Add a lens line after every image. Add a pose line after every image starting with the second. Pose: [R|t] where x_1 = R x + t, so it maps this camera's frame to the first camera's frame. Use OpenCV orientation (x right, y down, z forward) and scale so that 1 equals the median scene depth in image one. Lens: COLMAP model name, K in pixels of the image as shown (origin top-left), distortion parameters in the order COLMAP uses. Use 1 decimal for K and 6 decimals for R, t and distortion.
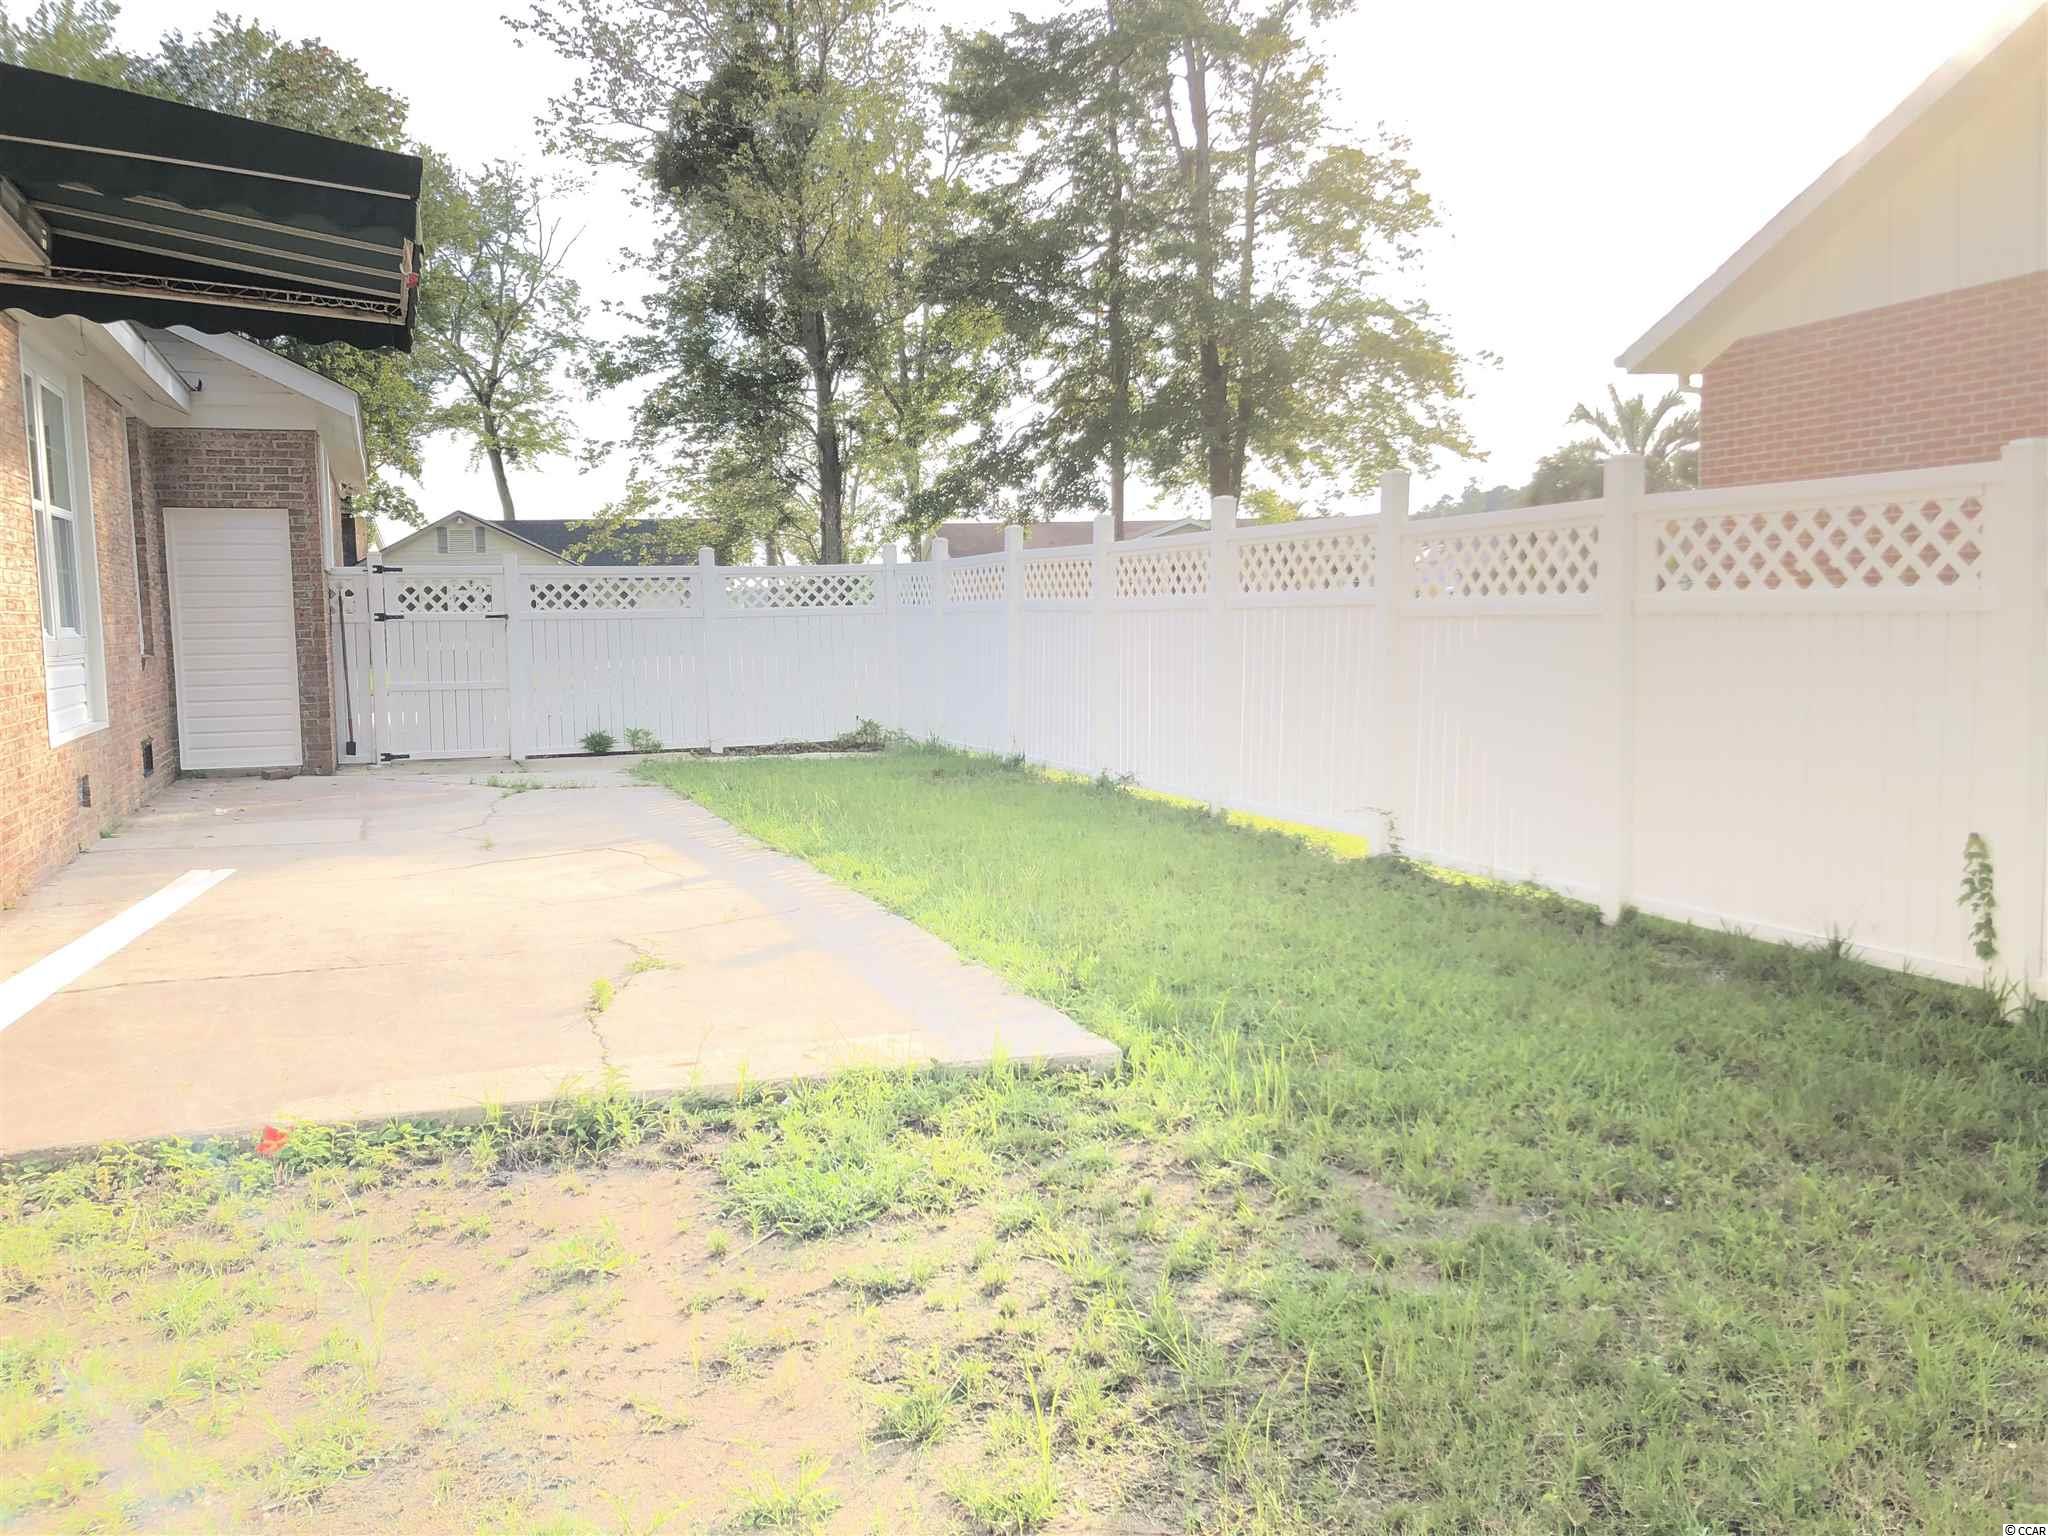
lens RADIAL K [[1665.9, 0, 1024.0], [0, 1665.9, 768.0], [0, 0, 1]] dist [0.039852, -0.043965]
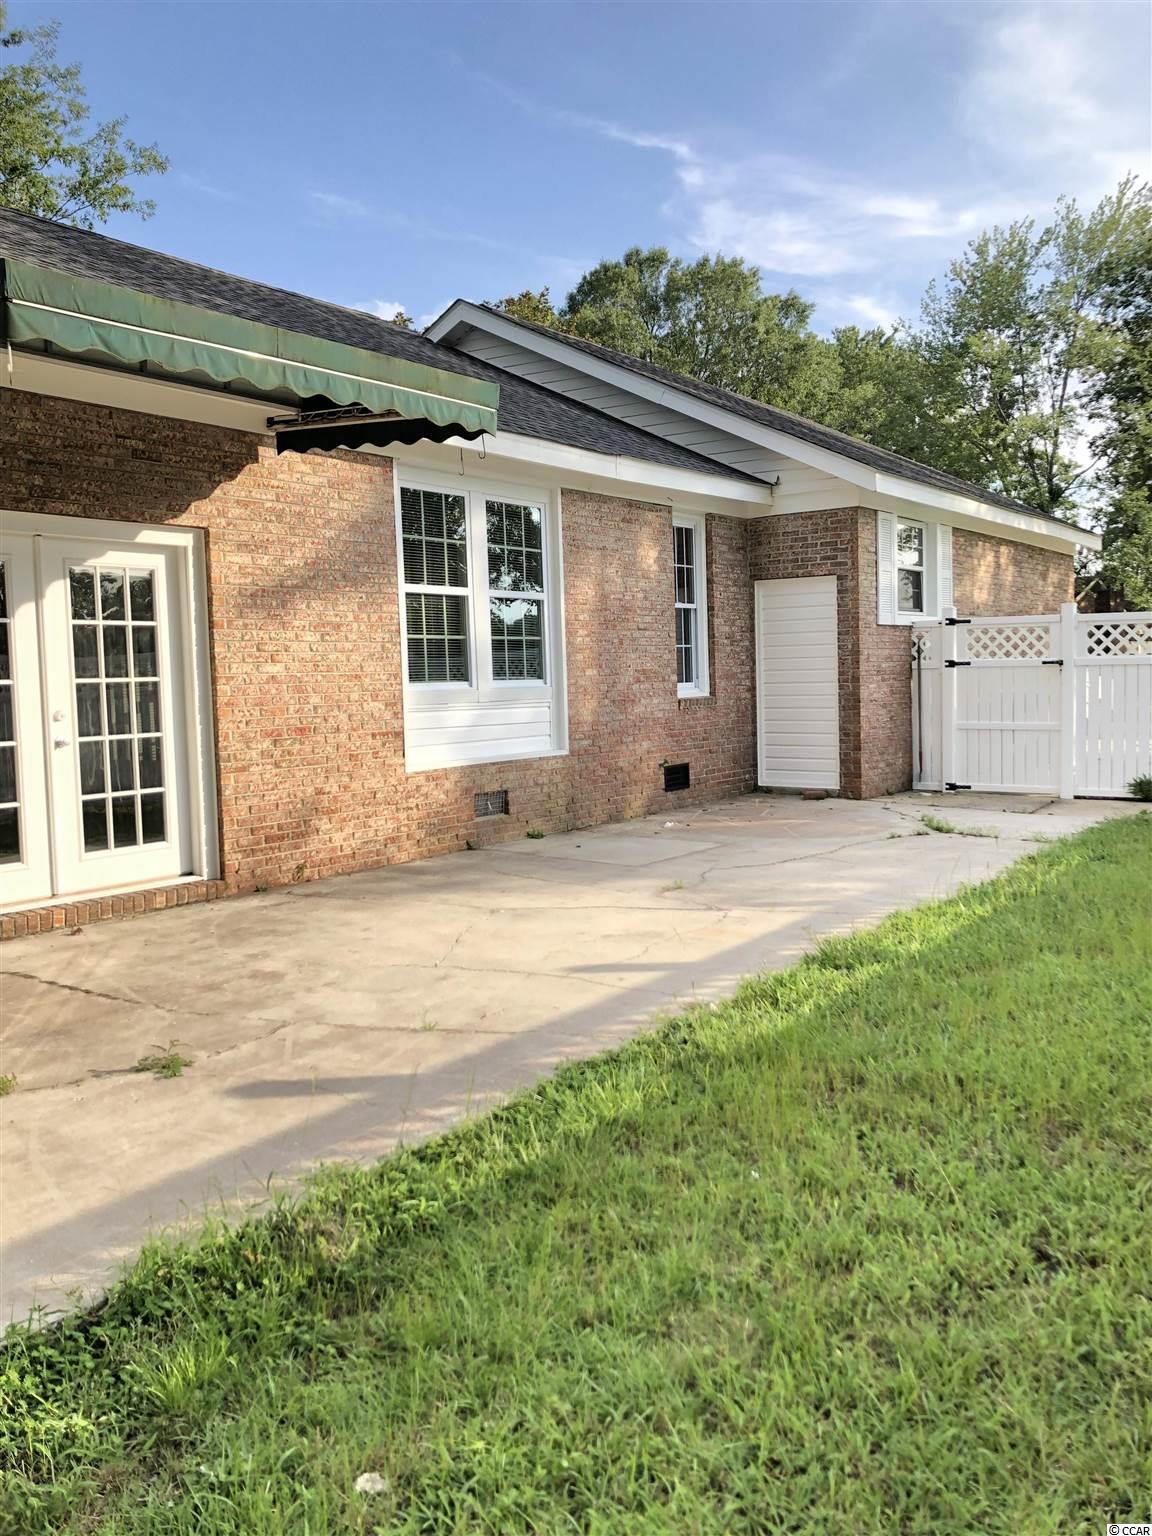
lens RADIAL K [[1249.4, 0, 576.0], [0, 1249.4, 768.0], [0, 0, 1]] dist [0.039852, -0.043965]
pose [[0.547928, 0.070559, -0.833544, 0.212581], [-0.066870, 0.996942, 0.040434, -0.041297], [0.833848, 0.033585, 0.550971, 0.358398]]
